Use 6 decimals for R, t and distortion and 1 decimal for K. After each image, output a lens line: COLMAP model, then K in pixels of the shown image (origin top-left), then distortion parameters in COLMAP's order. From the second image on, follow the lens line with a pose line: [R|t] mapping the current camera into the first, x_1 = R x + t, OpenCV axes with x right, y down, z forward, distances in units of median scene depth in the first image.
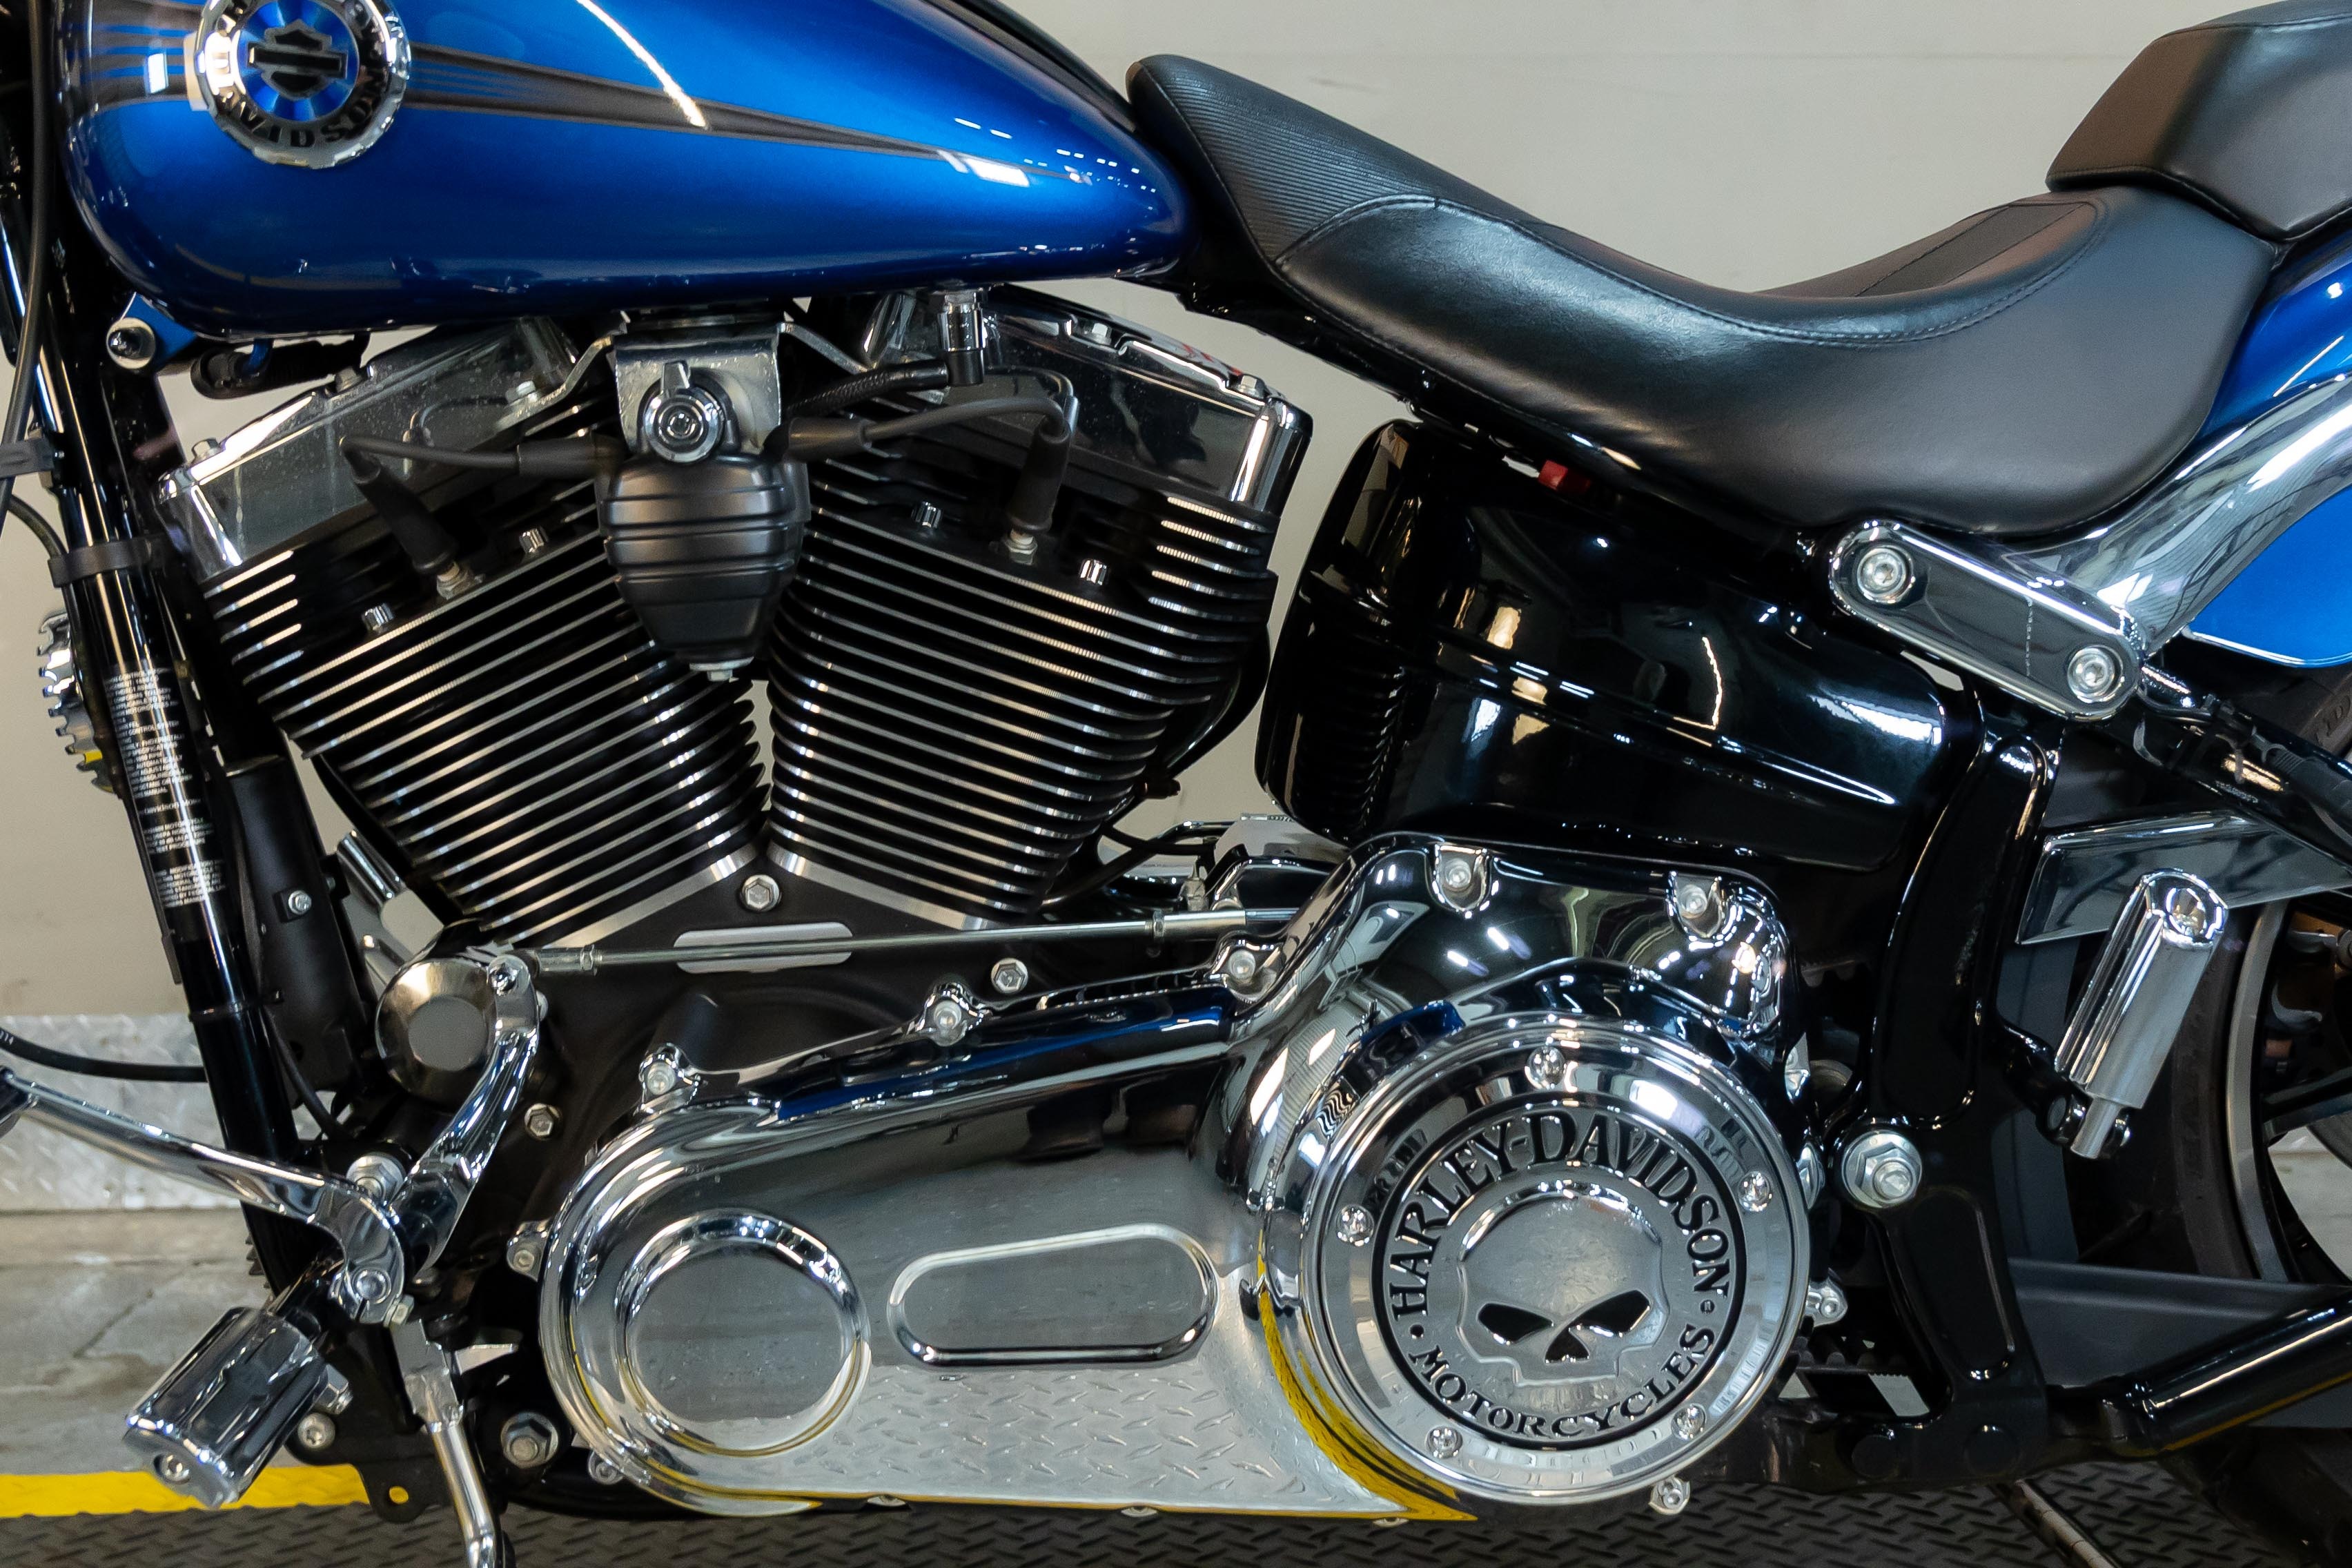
lens RADIAL K [[1526.6, 0, 1182.5], [0, 1526.6, 710.3], [0, 0, 1]] dist [-0.005042, 0.003950]
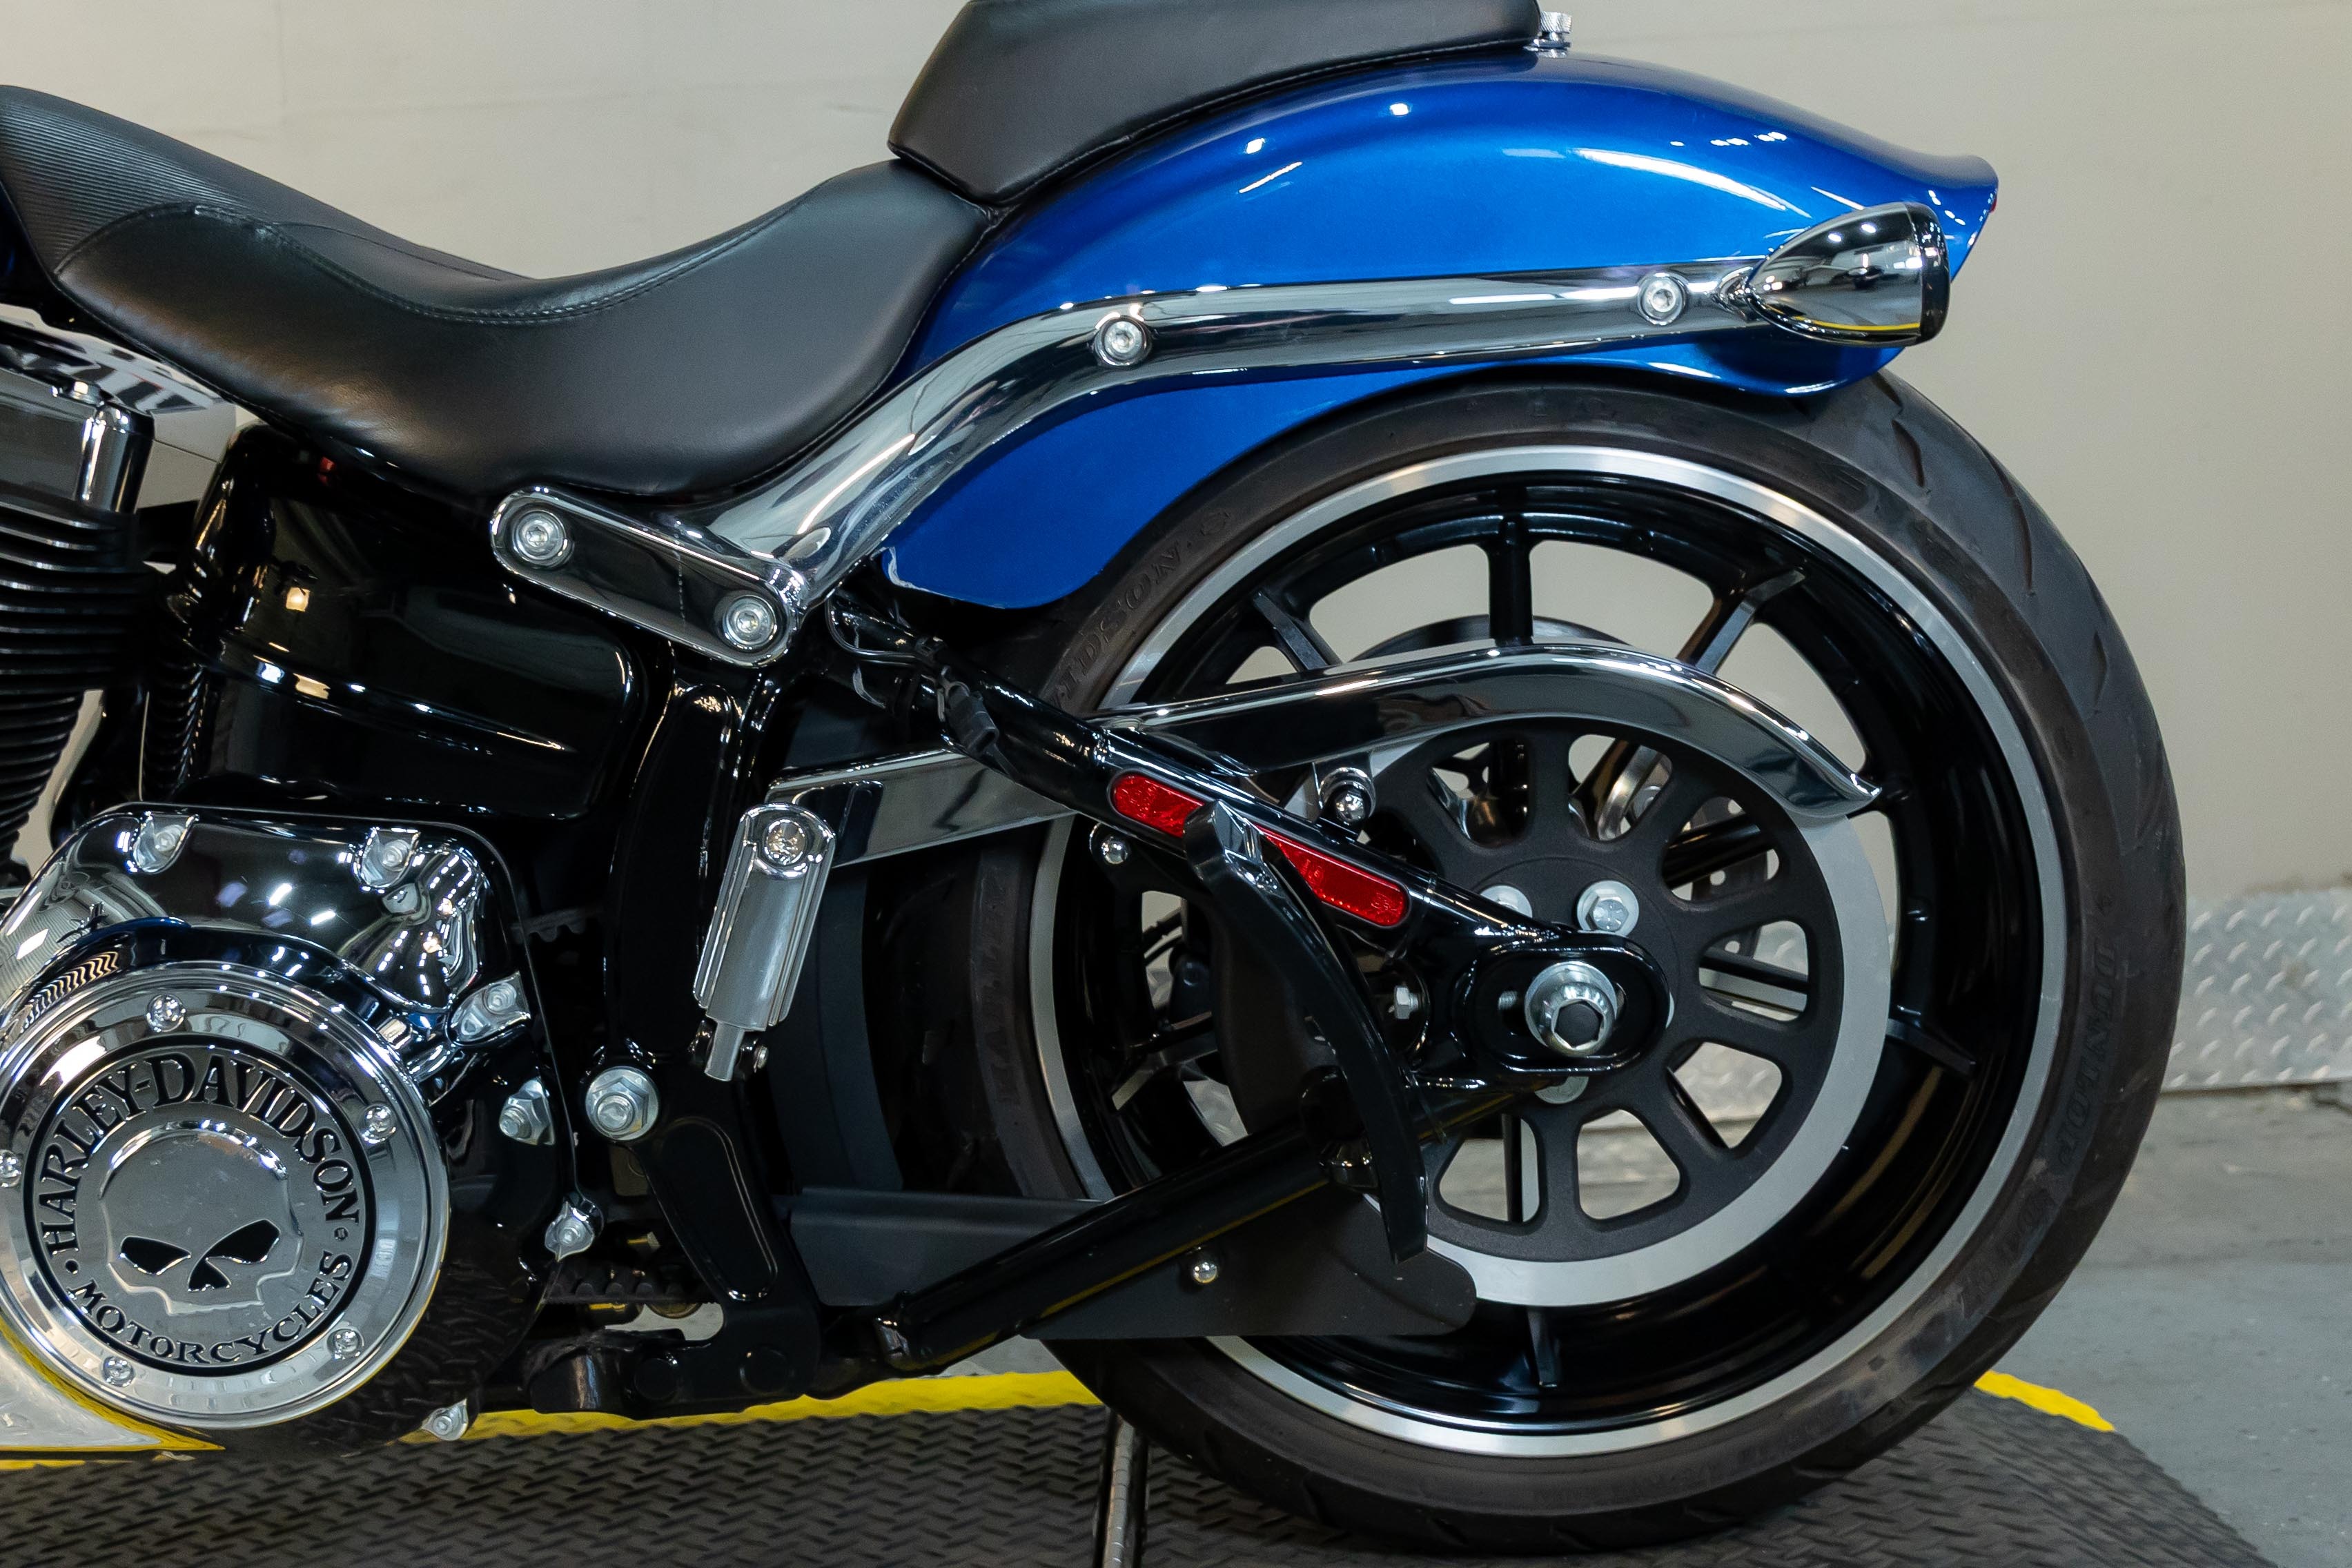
lens RADIAL K [[1526.6, 0, 1188.1], [0, 1526.6, 712.0], [0, 0, 1]] dist [-0.005042, 0.003950]
pose [[0.998525, -0.045271, -0.029969, 0.970390], [0.045090, 0.998961, -0.006689, 0.061882], [0.030240, 0.005328, 0.999528, -0.041718]]
